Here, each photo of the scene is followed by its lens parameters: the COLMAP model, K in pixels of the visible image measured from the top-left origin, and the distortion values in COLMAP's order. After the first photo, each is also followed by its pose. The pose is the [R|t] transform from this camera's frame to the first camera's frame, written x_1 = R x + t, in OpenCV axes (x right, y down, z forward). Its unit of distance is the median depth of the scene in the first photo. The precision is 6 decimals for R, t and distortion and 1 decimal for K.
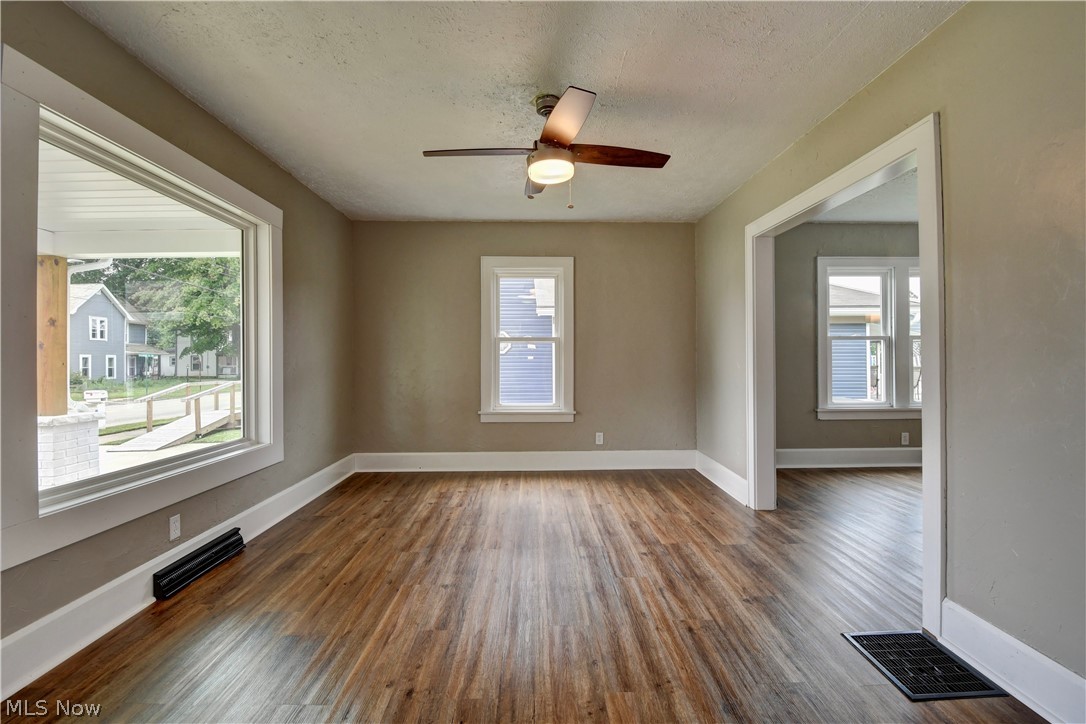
lens RADIAL K [[472.3, 0, 543.0], [0, 472.3, 362.0], [0, 0, 1]] dist [0.005793, -0.015710]
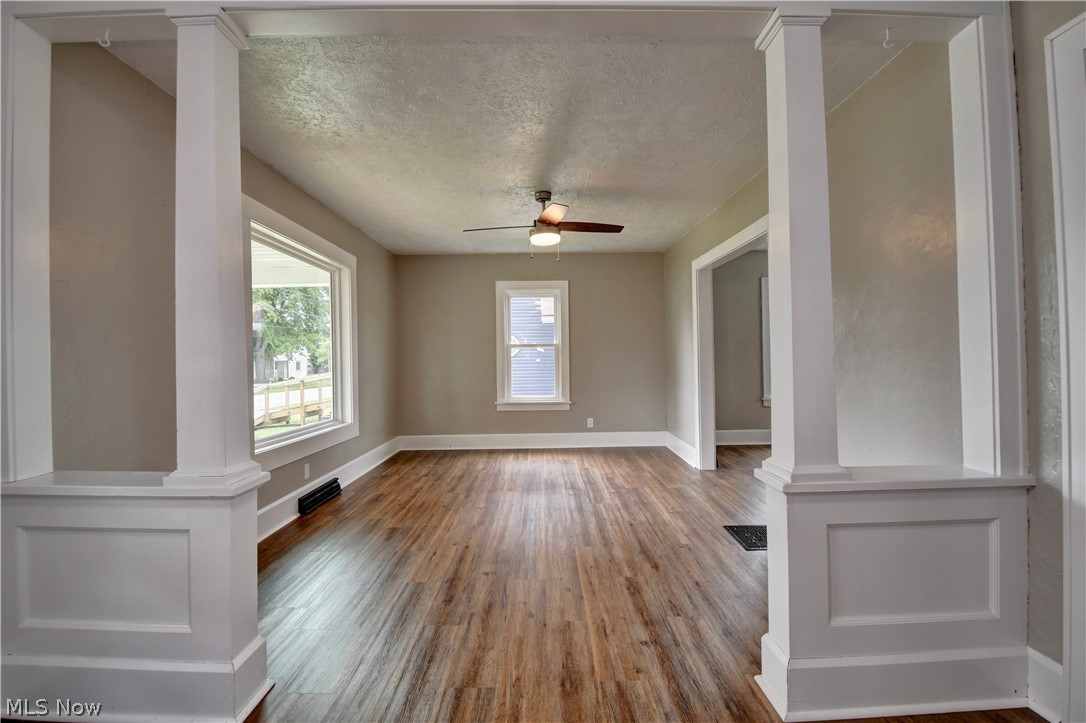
lens RADIAL K [[472.3, 0, 543.0], [0, 472.3, 361.5], [0, 0, 1]] dist [0.005793, -0.015710]
pose [[0.999783, -0.011118, -0.017611, 0.026899], [0.011040, 0.999929, -0.004487, 0.001378], [0.017659, 0.004292, 0.999835, -0.450876]]
